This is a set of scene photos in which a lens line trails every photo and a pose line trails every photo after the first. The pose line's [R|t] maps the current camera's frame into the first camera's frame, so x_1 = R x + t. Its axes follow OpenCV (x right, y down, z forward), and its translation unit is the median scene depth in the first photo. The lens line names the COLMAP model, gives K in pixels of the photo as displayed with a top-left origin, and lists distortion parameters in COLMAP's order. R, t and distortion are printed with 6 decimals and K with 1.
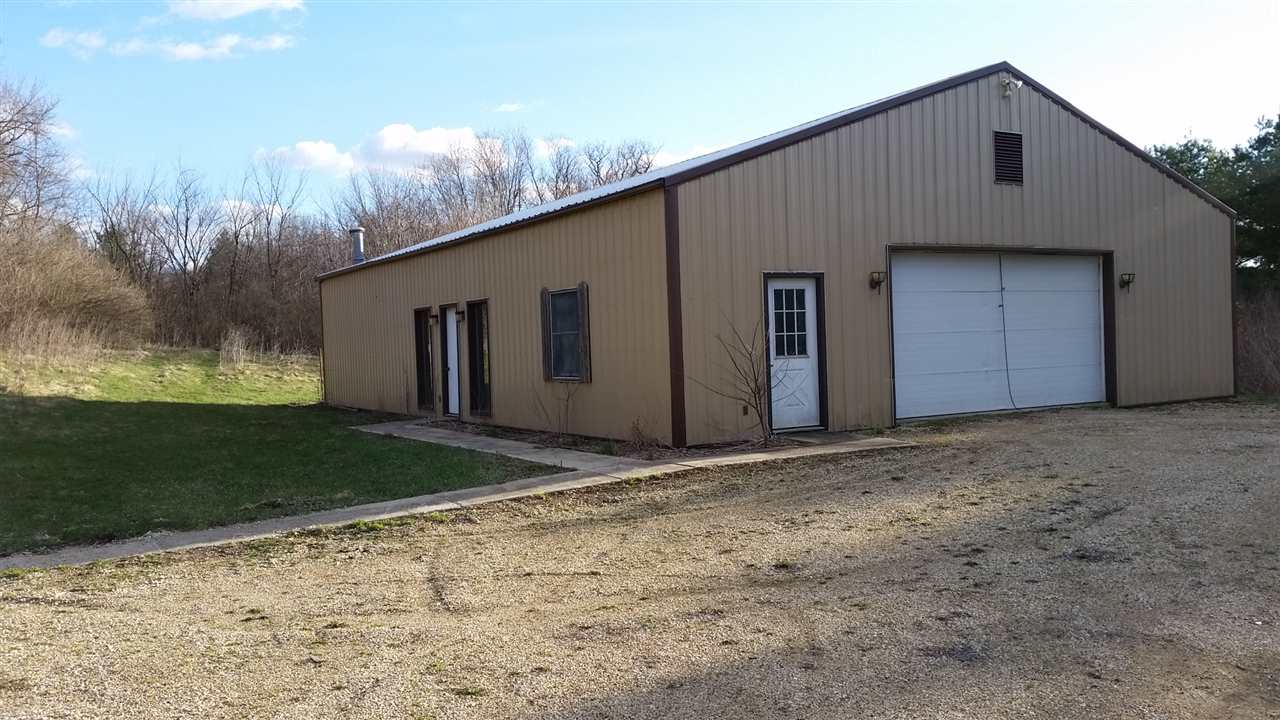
lens RADIAL K [[1000.4, 0, 640.0], [0, 1000.4, 360.0], [0, 0, 1]] dist [0.001837, -0.063069]
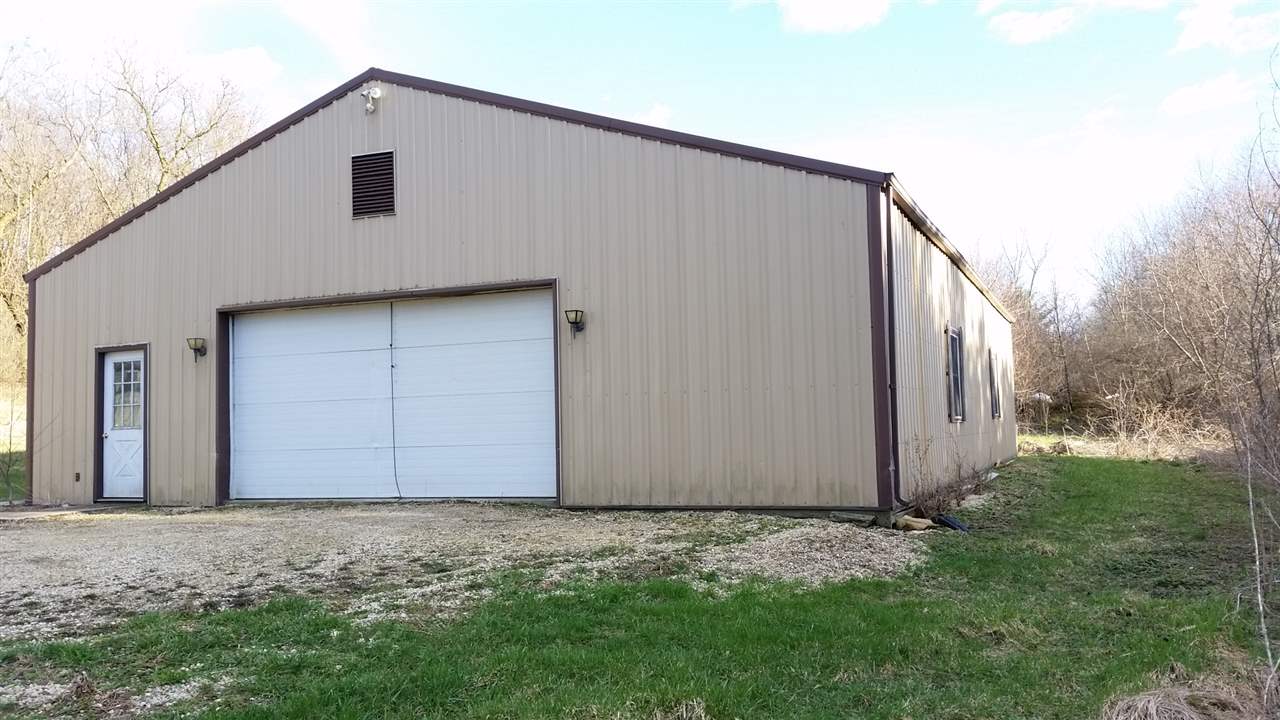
lens RADIAL K [[1000.4, 0, 640.0], [0, 1000.4, 360.0], [0, 0, 1]] dist [0.001837, -0.063069]
pose [[0.657860, -0.035874, -0.752285, 1.128135], [-0.005184, 0.998626, -0.052155, -0.019454], [0.753122, 0.038211, 0.656770, 0.643964]]
